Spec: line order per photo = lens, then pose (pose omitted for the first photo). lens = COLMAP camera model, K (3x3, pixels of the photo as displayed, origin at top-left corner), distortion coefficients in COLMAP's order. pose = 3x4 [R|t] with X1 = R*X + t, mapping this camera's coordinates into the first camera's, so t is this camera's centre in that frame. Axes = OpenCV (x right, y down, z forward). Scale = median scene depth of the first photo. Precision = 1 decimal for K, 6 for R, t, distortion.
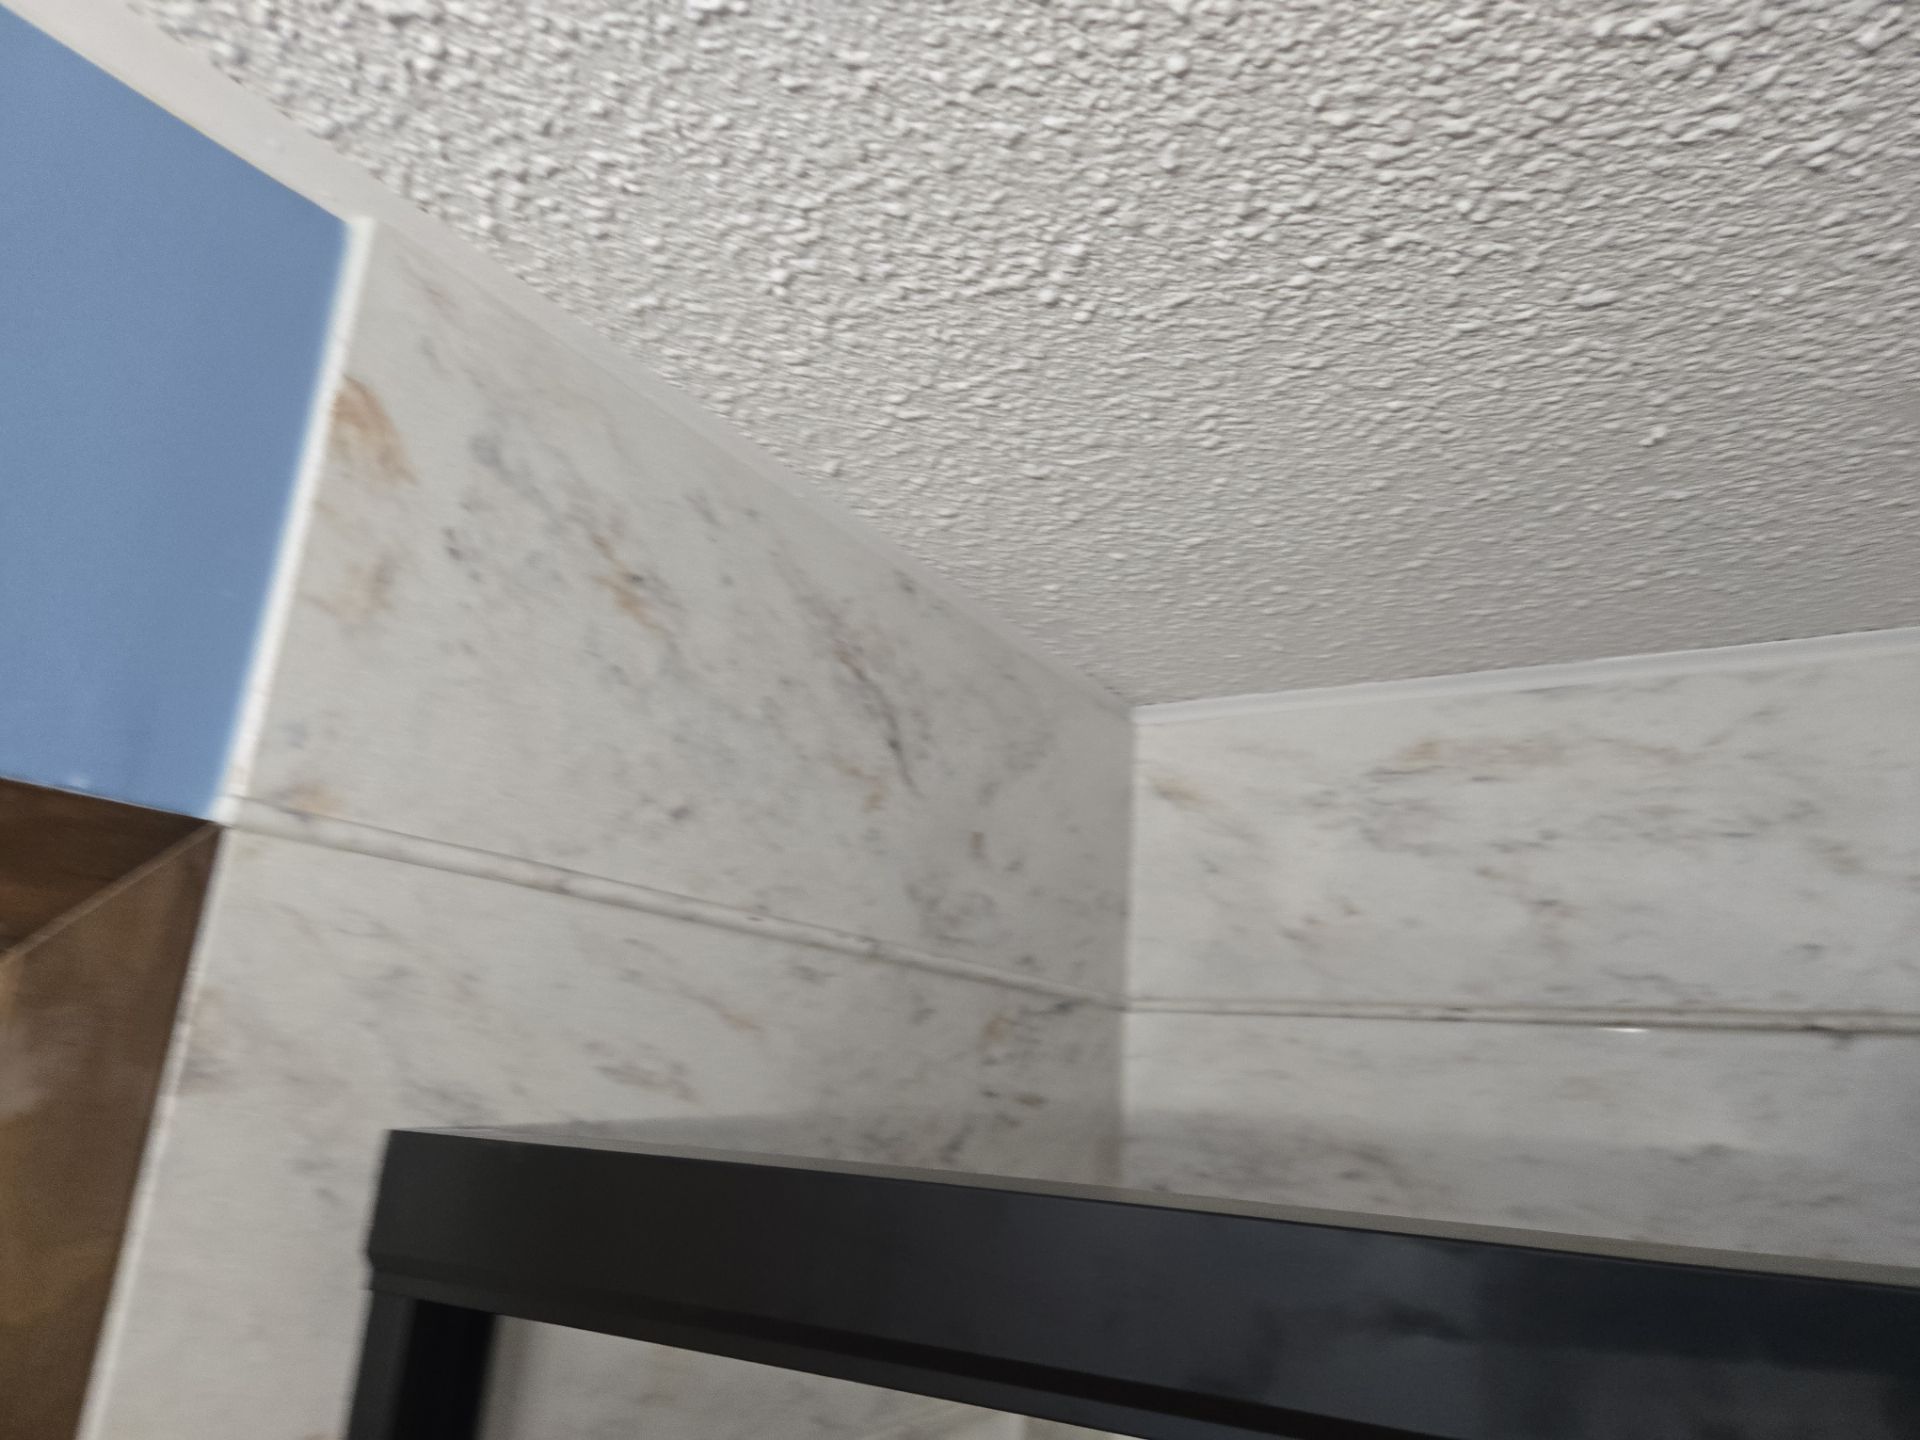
lens RADIAL K [[1280.2, 0, 960.5], [0, 1280.2, 699.6], [0, 0, 1]] dist [0.065171, -0.050728]
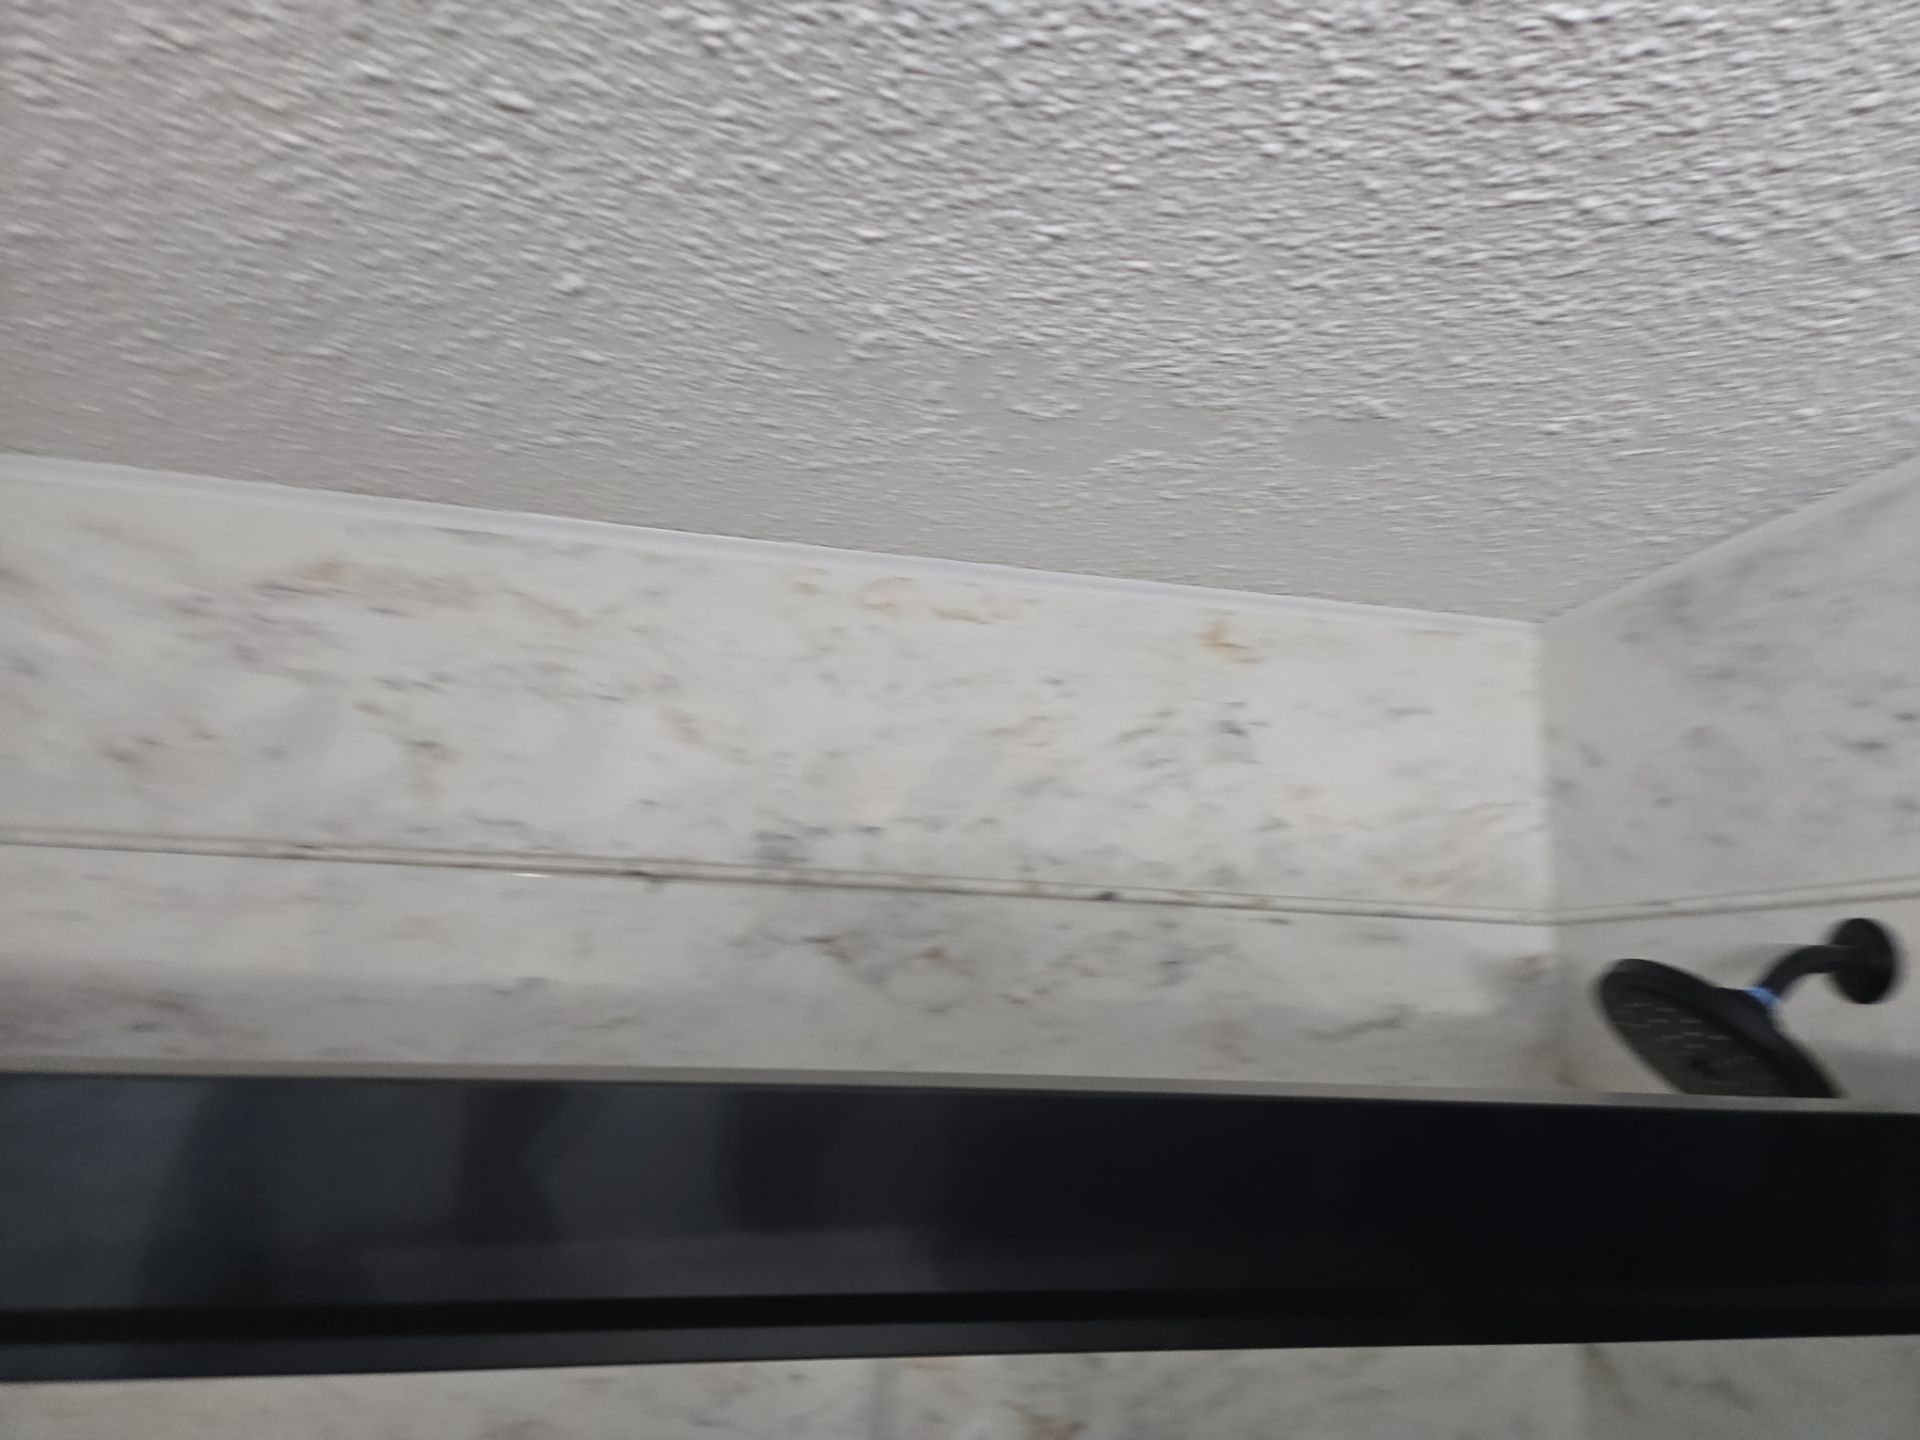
lens RADIAL K [[1276.8, 0, 968.1], [0, 1276.8, 714.5], [0, 0, 1]] dist [0.075645, -0.058937]
pose [[0.730704, 0.116177, 0.672737, 0.118100], [-0.193675, 0.980205, 0.041088, 0.018757], [-0.654647, -0.160315, 0.738740, 0.015521]]
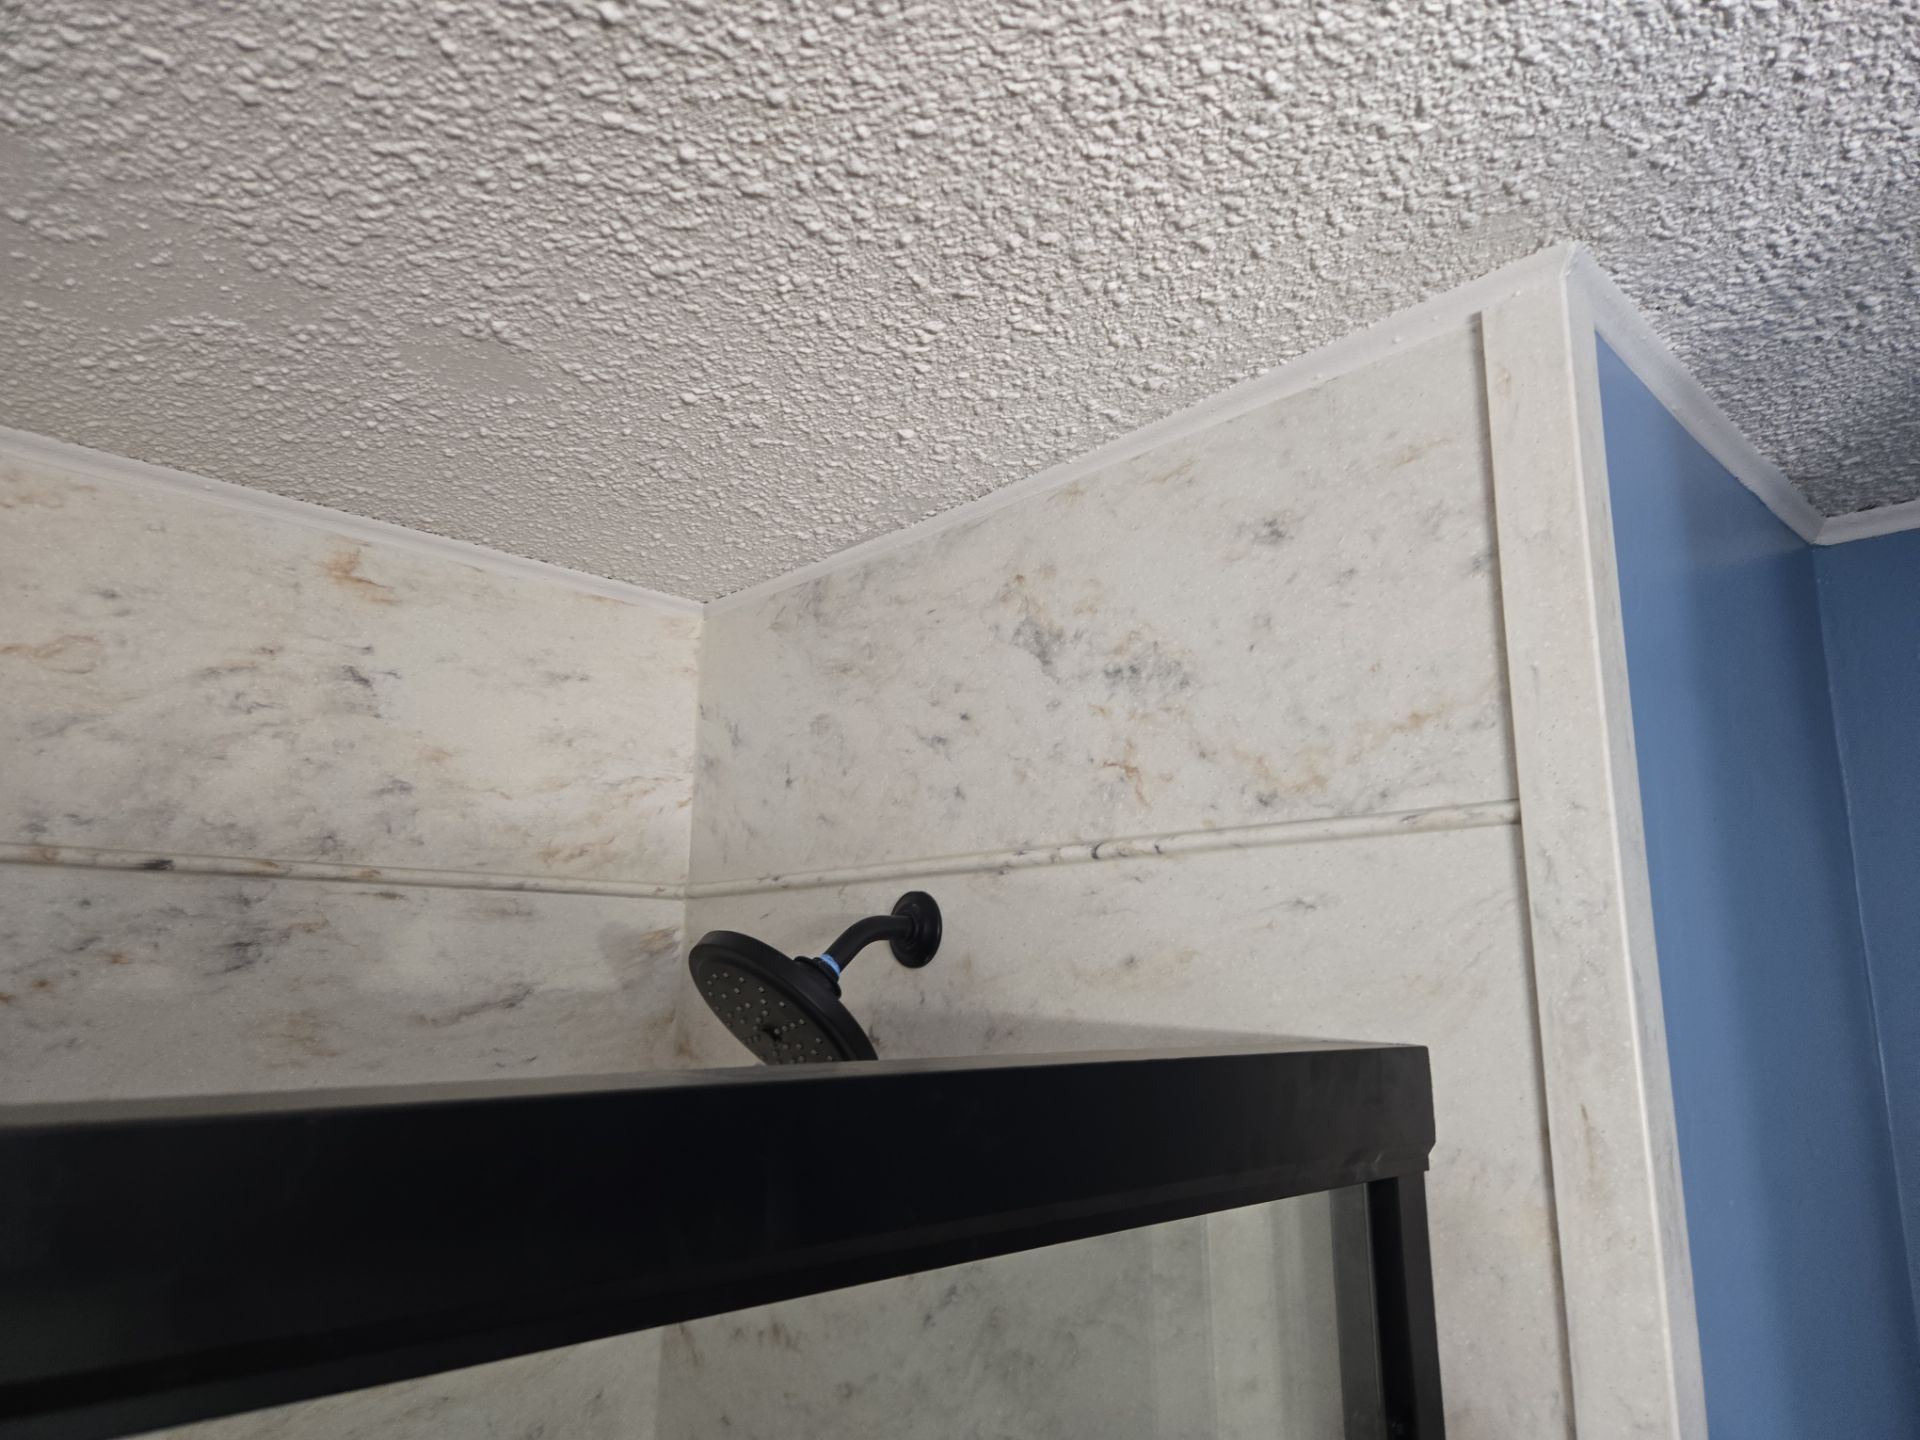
lens RADIAL K [[1276.8, 0, 968.1], [0, 1276.8, 714.5], [0, 0, 1]] dist [0.075645, -0.058937]
pose [[0.255896, 0.149285, 0.955108, 0.255549], [-0.274527, 0.958550, -0.076270, 0.003562], [-0.926905, -0.242686, 0.286271, -0.050113]]
